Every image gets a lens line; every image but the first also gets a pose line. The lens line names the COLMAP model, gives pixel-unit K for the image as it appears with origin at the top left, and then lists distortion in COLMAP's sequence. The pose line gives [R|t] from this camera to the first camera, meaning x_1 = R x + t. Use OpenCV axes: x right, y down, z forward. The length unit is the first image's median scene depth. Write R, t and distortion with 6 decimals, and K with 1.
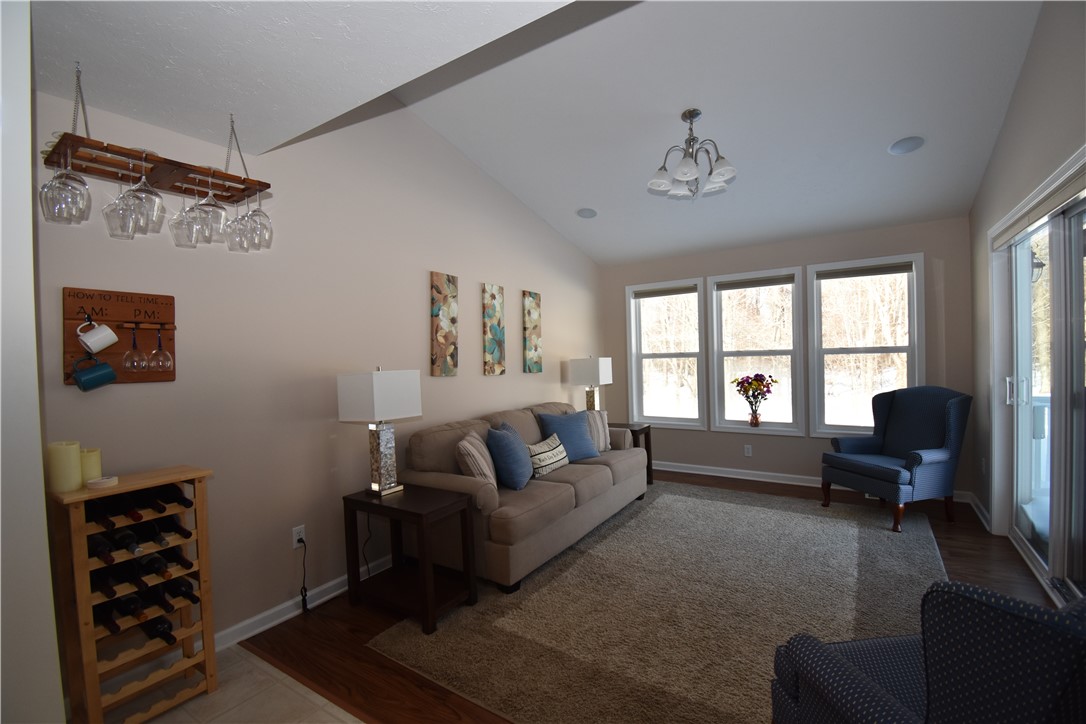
lens RADIAL K [[480.8, 0, 545.6], [0, 480.8, 364.3], [0, 0, 1]] dist [0.024857, -0.028973]
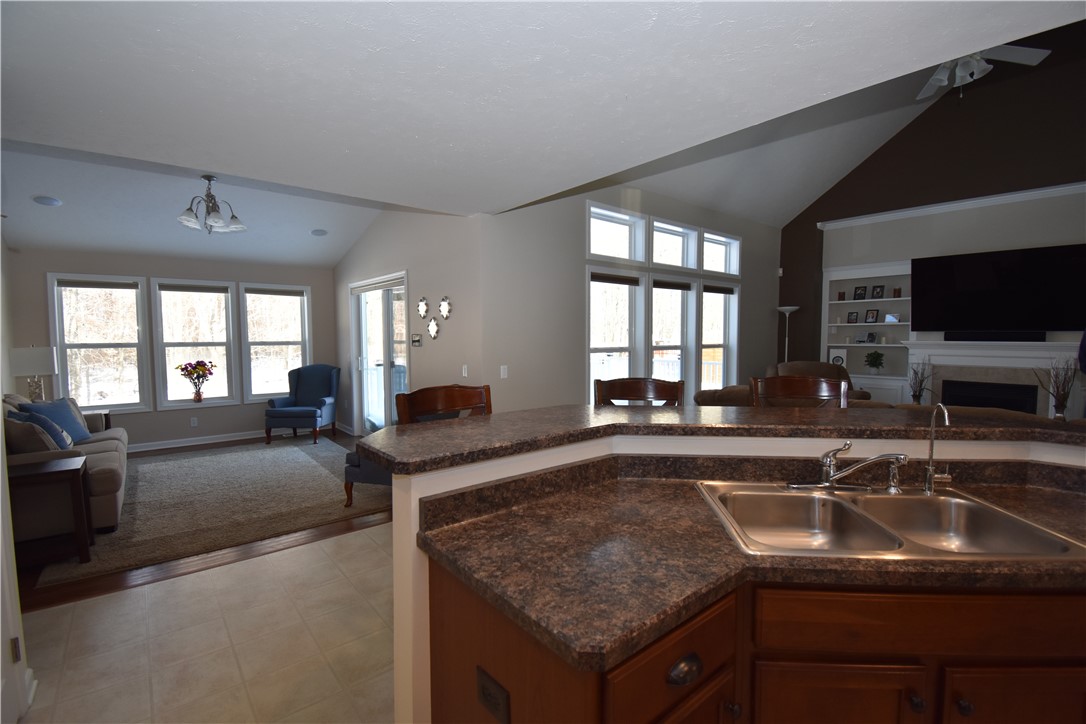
lens RADIAL K [[480.8, 0, 545.6], [0, 480.8, 364.3], [0, 0, 1]] dist [0.024857, -0.028973]
pose [[0.294725, -0.025325, 0.955246, -0.611336], [0.015260, 0.999646, 0.021794, 0.018708], [-0.955460, 0.008154, 0.295007, -0.294647]]
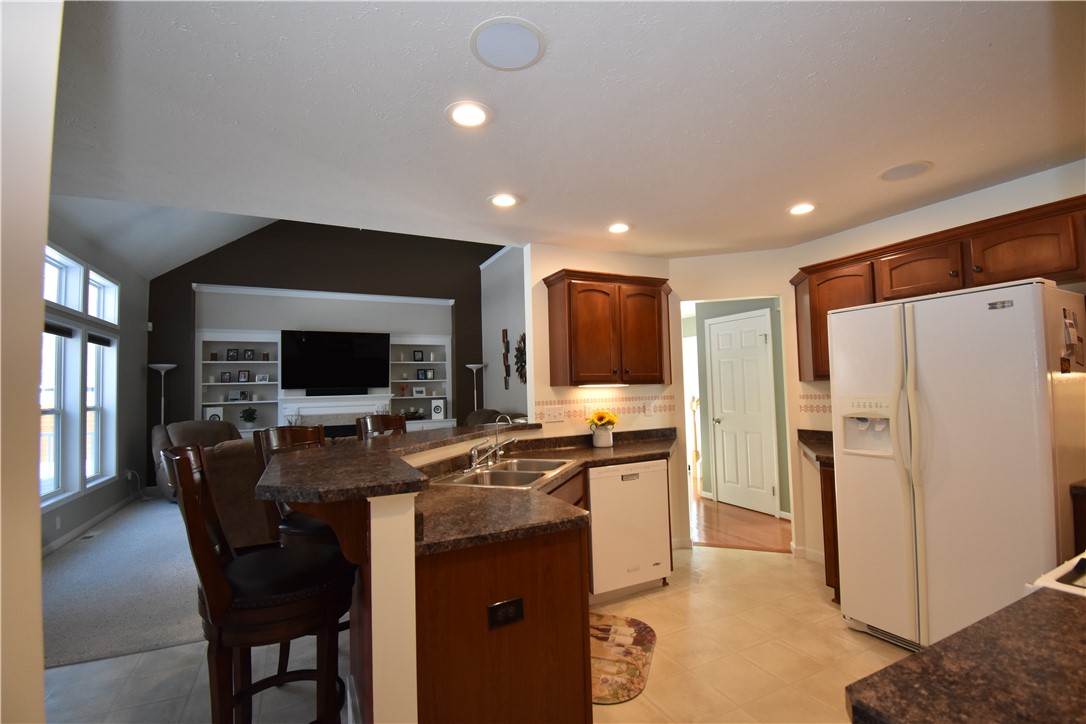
lens RADIAL K [[480.8, 0, 545.6], [0, 480.8, 364.3], [0, 0, 1]] dist [0.024857, -0.028973]
pose [[-0.855381, 0.079560, 0.511854, -0.620645], [0.065133, 0.996812, -0.046091, 0.021207], [-0.513889, -0.006087, -0.857835, 0.126292]]
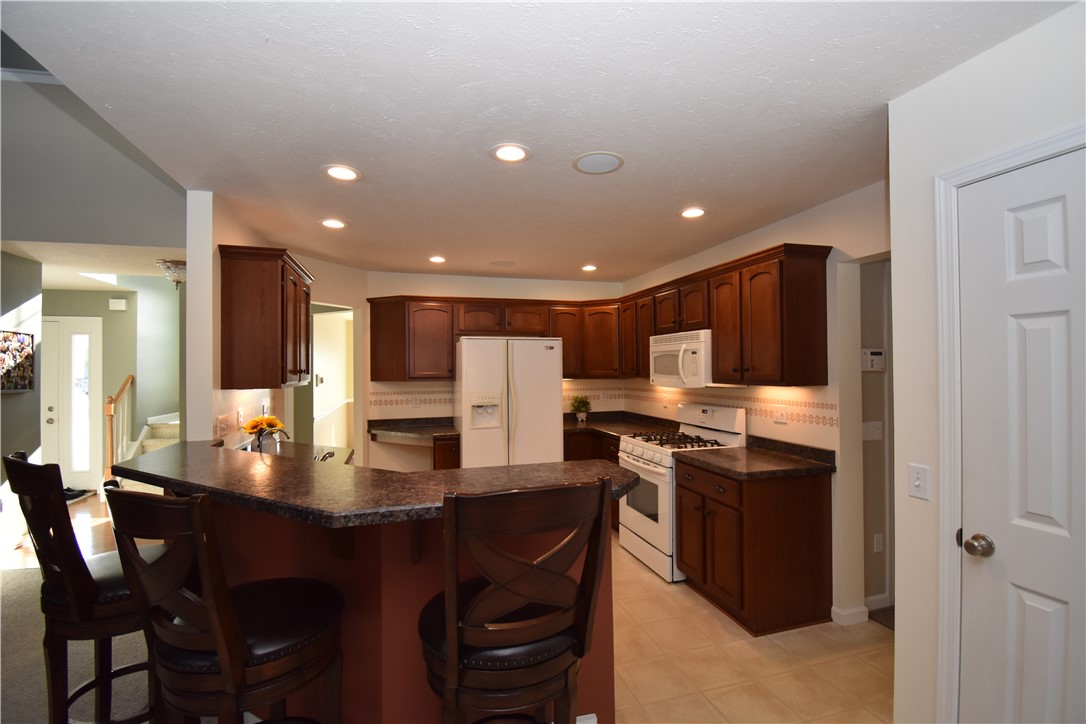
lens RADIAL K [[480.8, 0, 545.6], [0, 480.8, 364.3], [0, 0, 1]] dist [0.024857, -0.028973]
pose [[-0.651667, 0.029926, -0.757914, 0.035665], [0.009581, 0.999466, 0.031225, -0.029175], [0.758445, 0.013087, -0.651606, 0.142442]]
